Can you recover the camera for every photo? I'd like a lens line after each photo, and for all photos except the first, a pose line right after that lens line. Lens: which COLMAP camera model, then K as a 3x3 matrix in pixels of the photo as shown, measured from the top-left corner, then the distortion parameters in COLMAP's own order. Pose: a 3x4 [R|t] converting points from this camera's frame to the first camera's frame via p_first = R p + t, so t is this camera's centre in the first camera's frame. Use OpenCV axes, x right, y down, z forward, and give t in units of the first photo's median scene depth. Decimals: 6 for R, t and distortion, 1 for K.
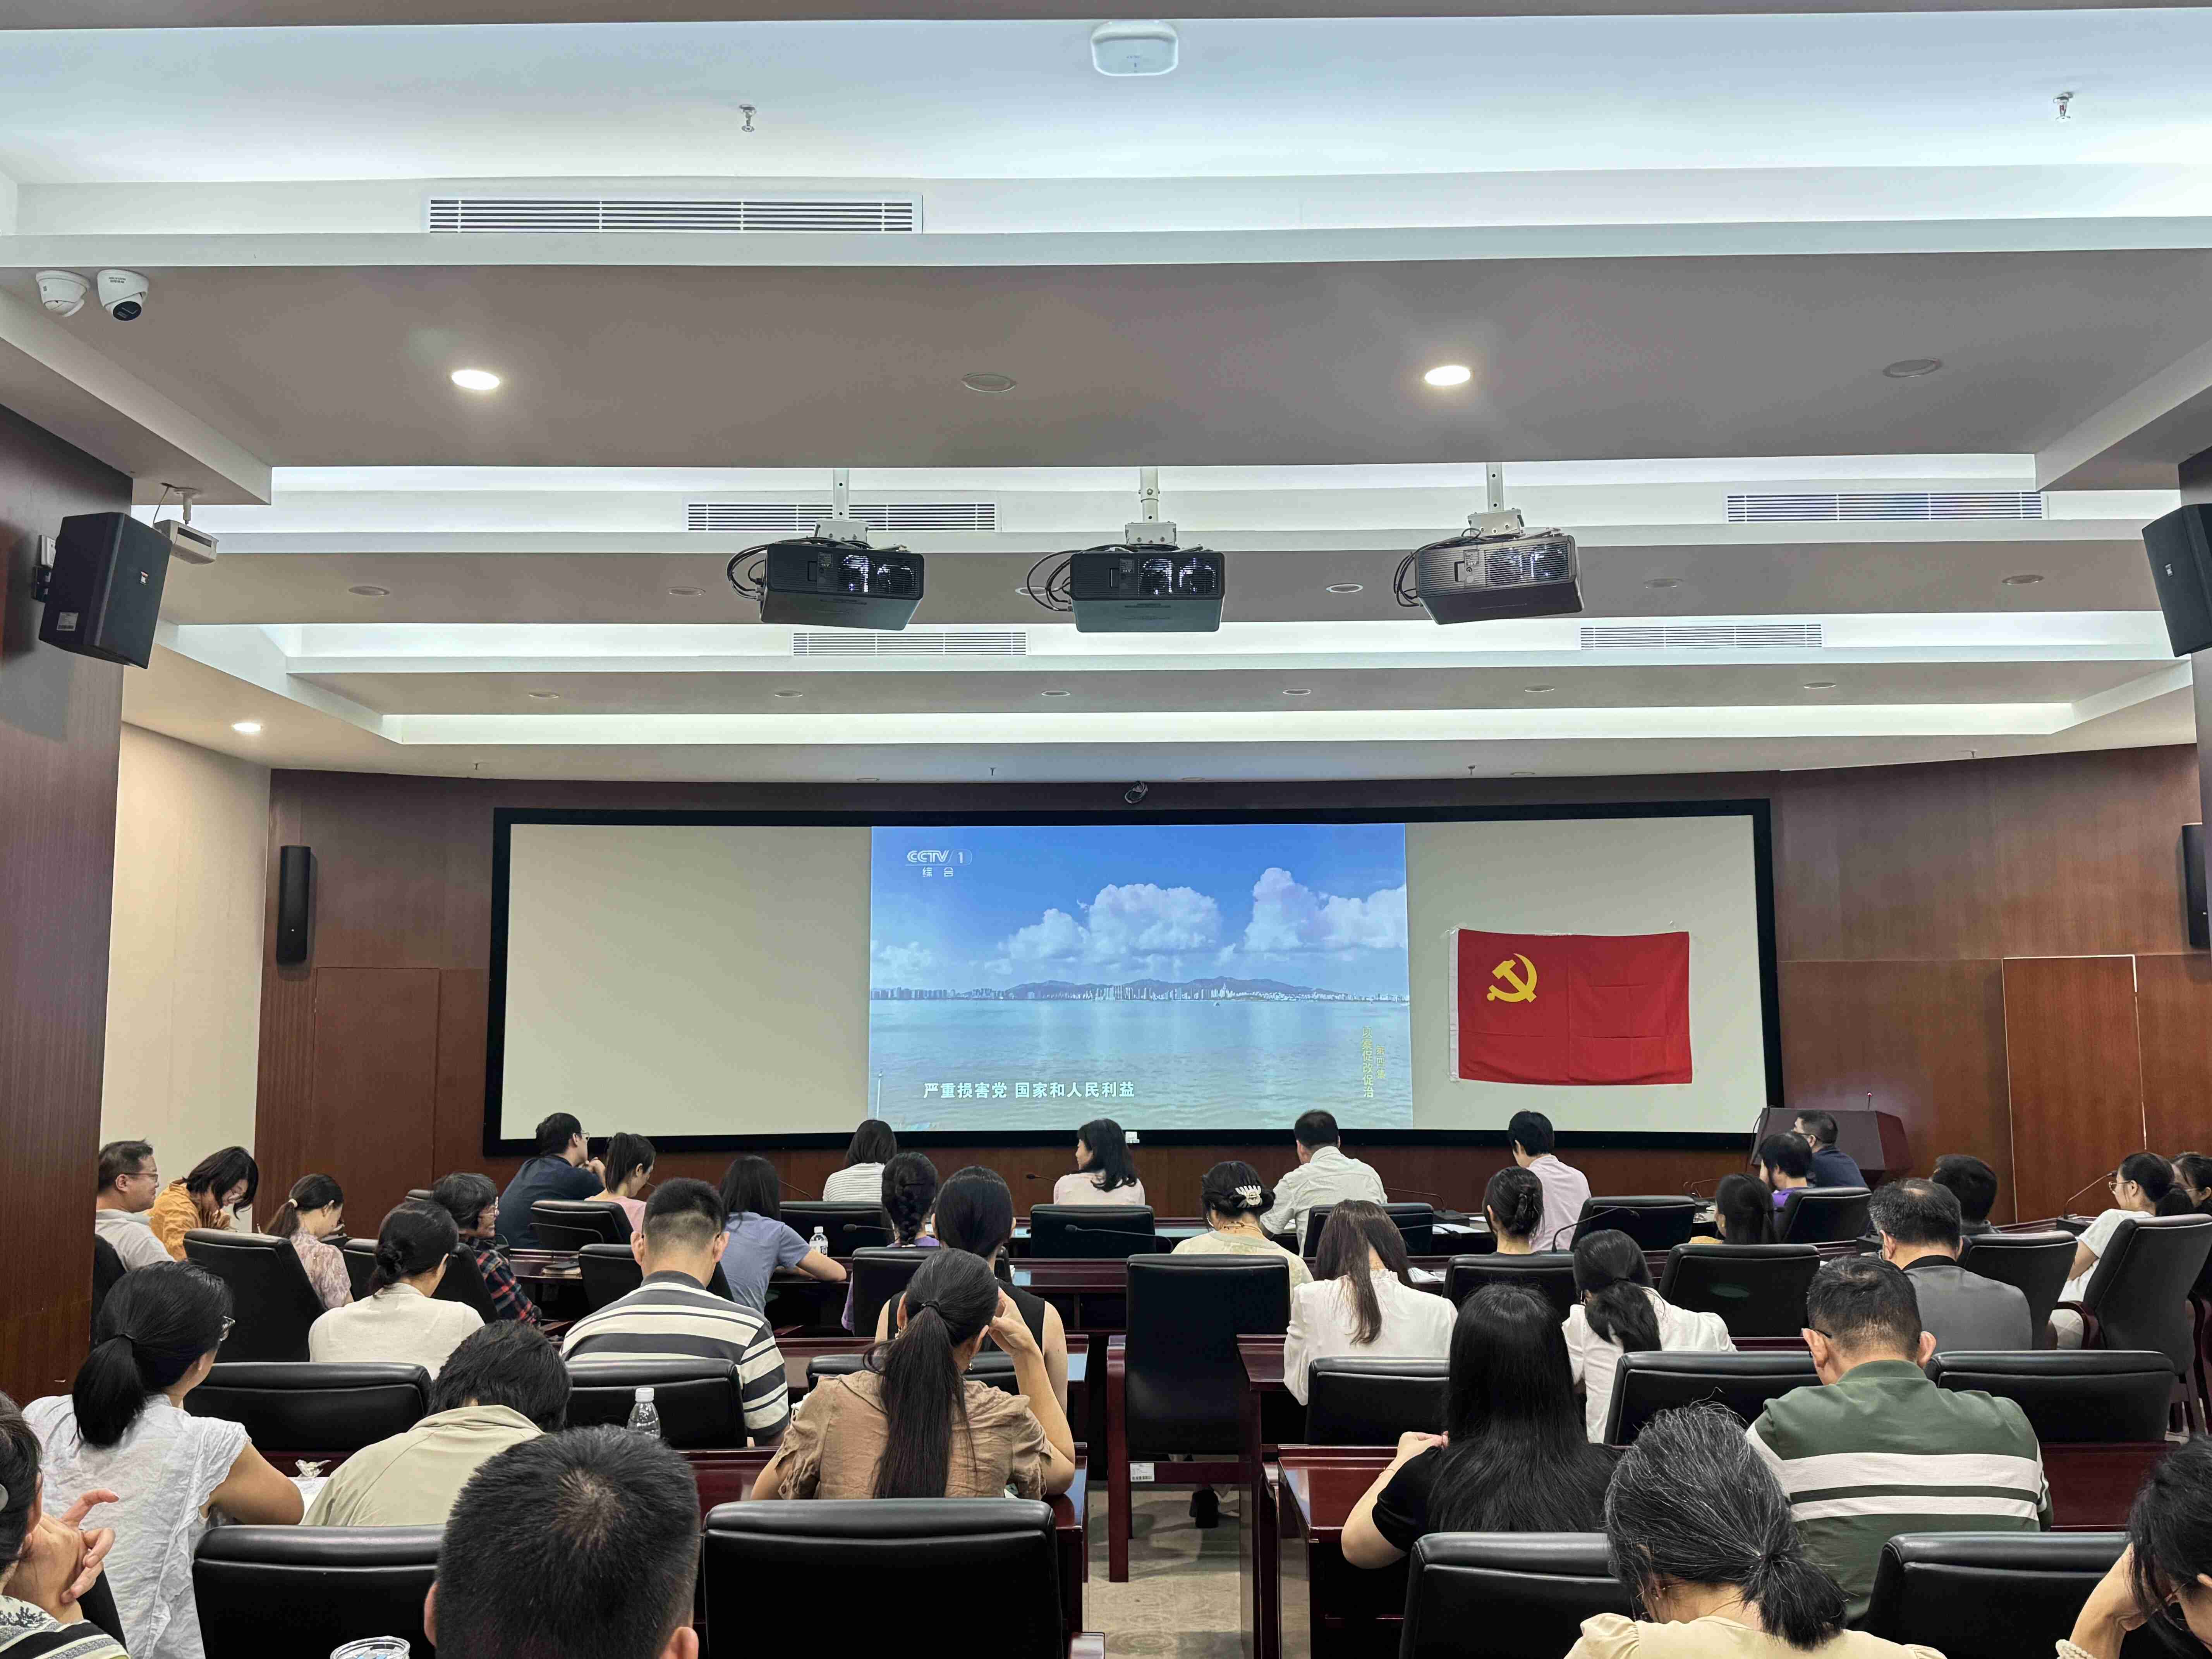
lens RADIAL K [[1916.5, 0, 1106.0], [0, 1916.5, 829.5], [0, 0, 1]] dist [0.177429, -0.322954]
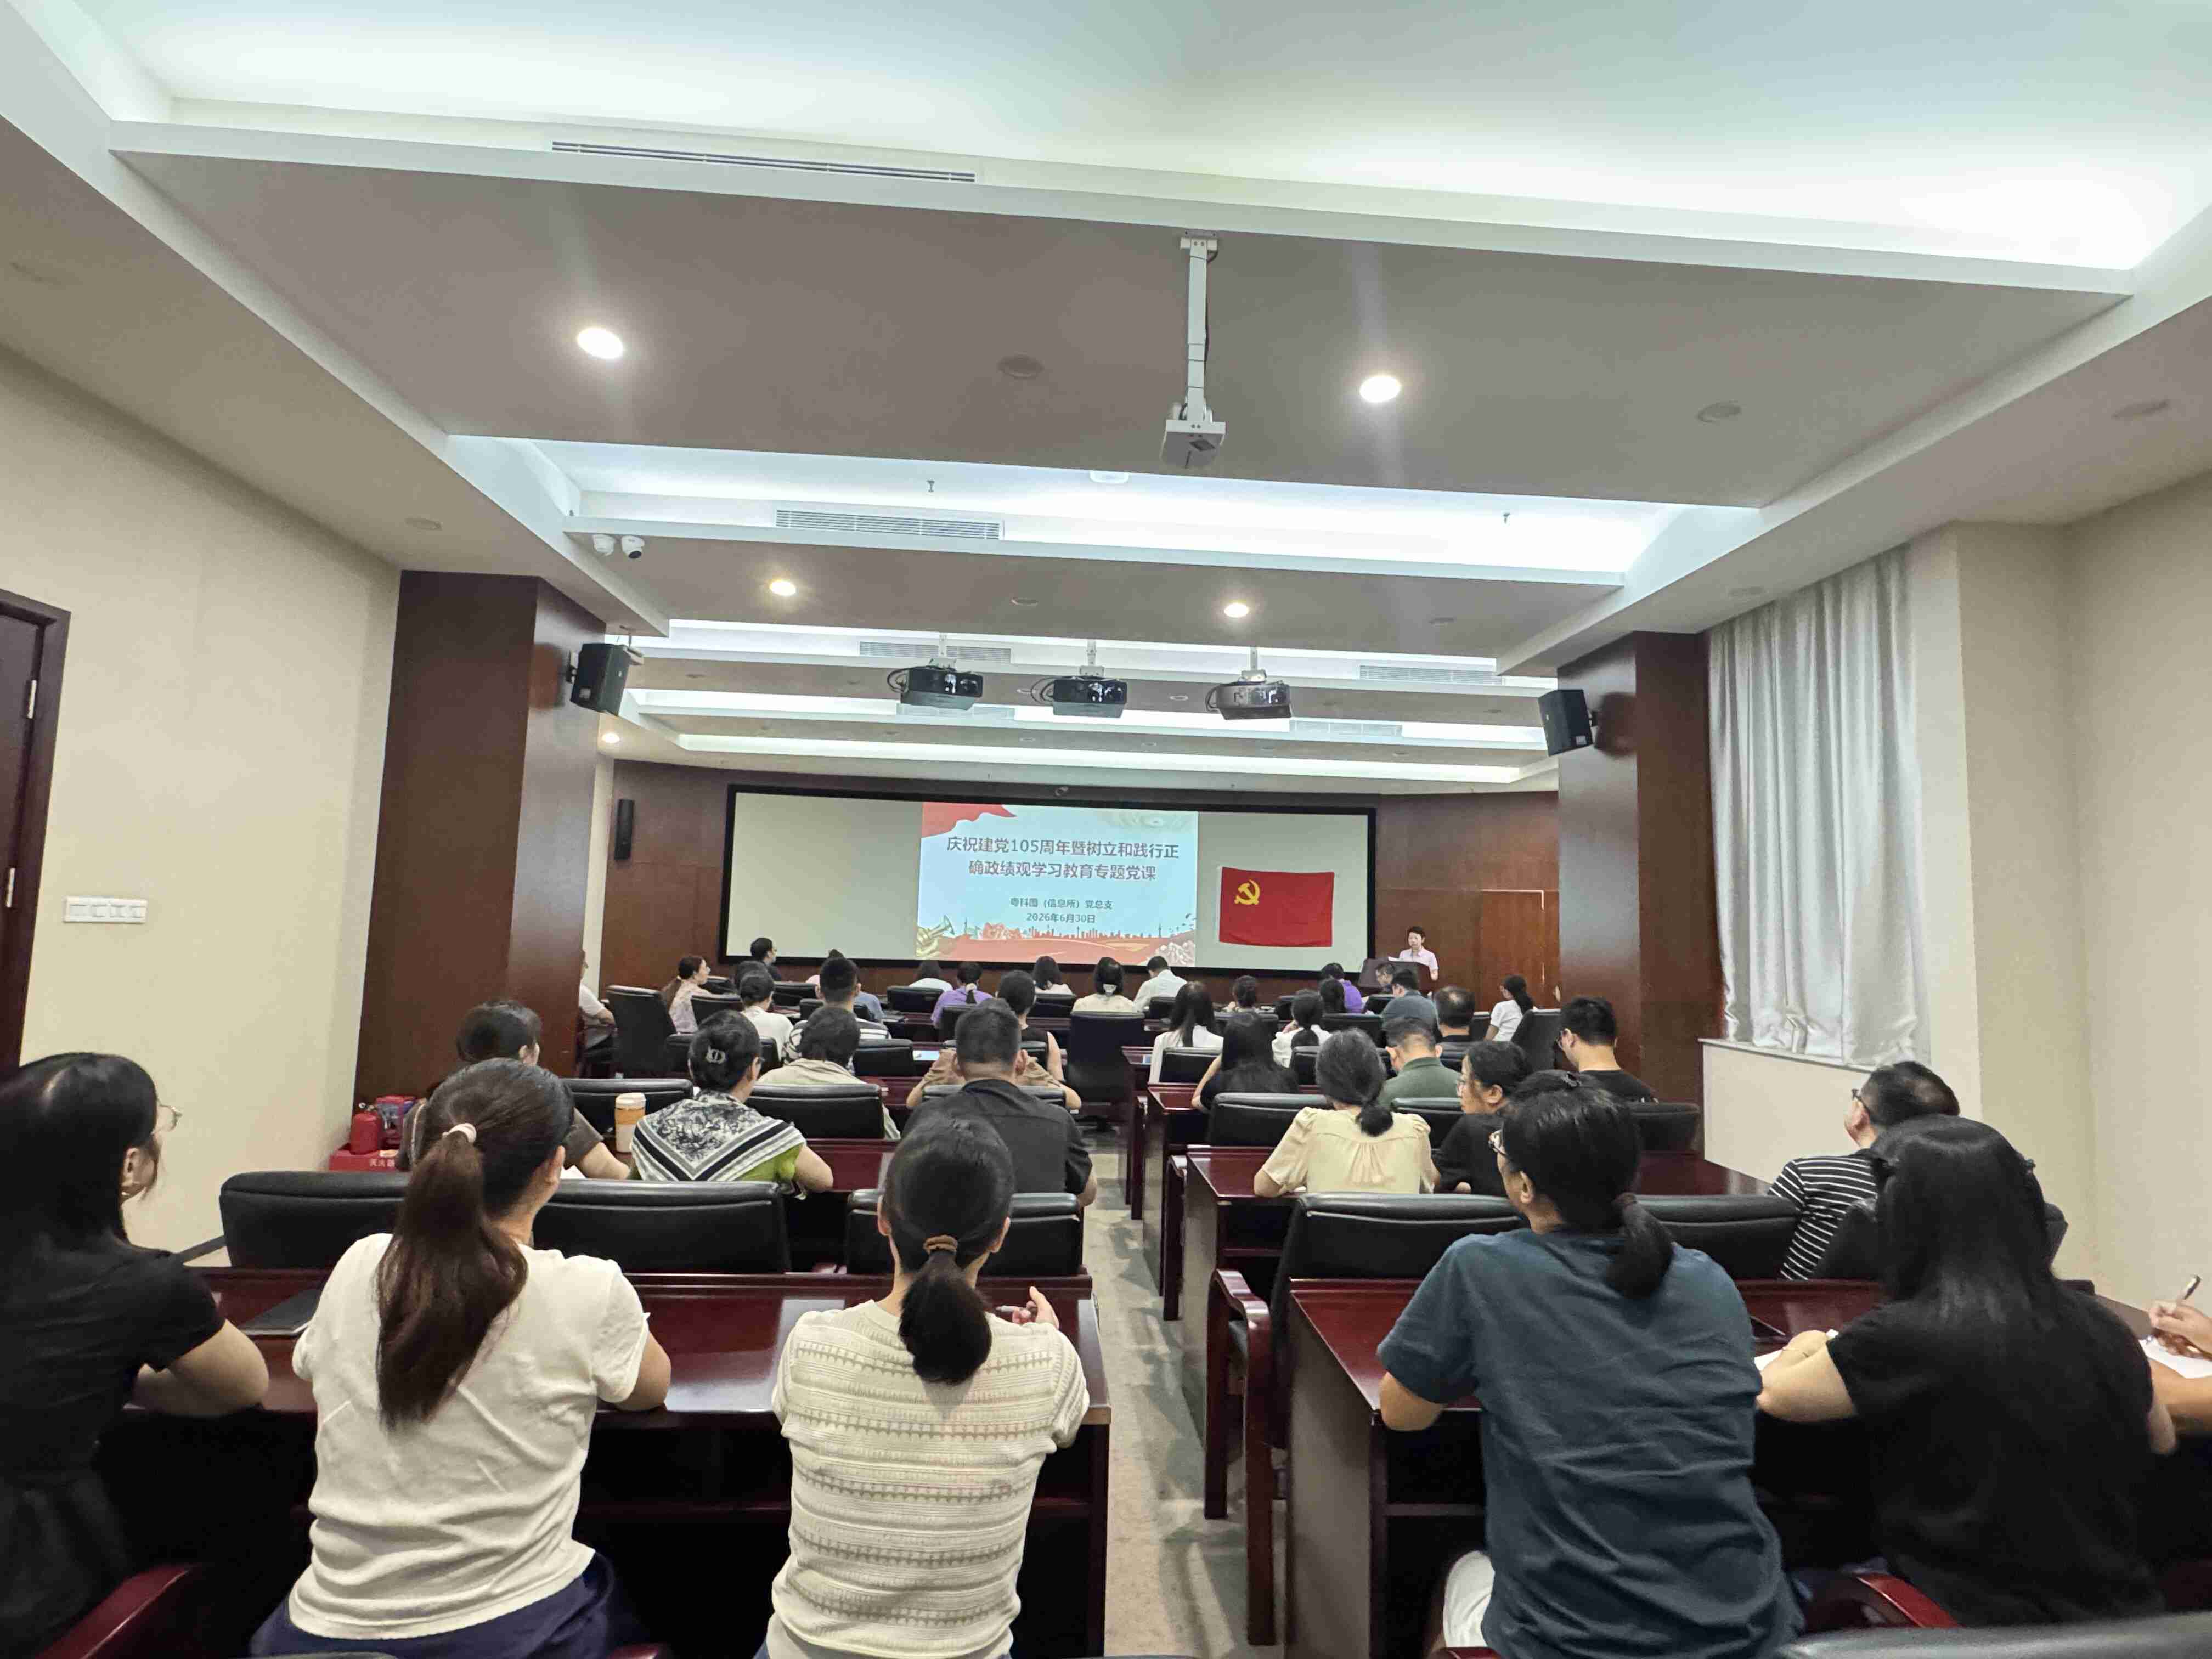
lens RADIAL K [[1067.6, 0, 1106.0], [0, 1067.6, 829.5], [0, 0, 1]] dist [-0.003237, -0.000050]
pose [[0.996147, 0.040982, 0.077534, -0.043118], [-0.042630, 0.998896, 0.019712, -0.005411], [-0.076641, -0.022942, 0.996795, -0.154148]]
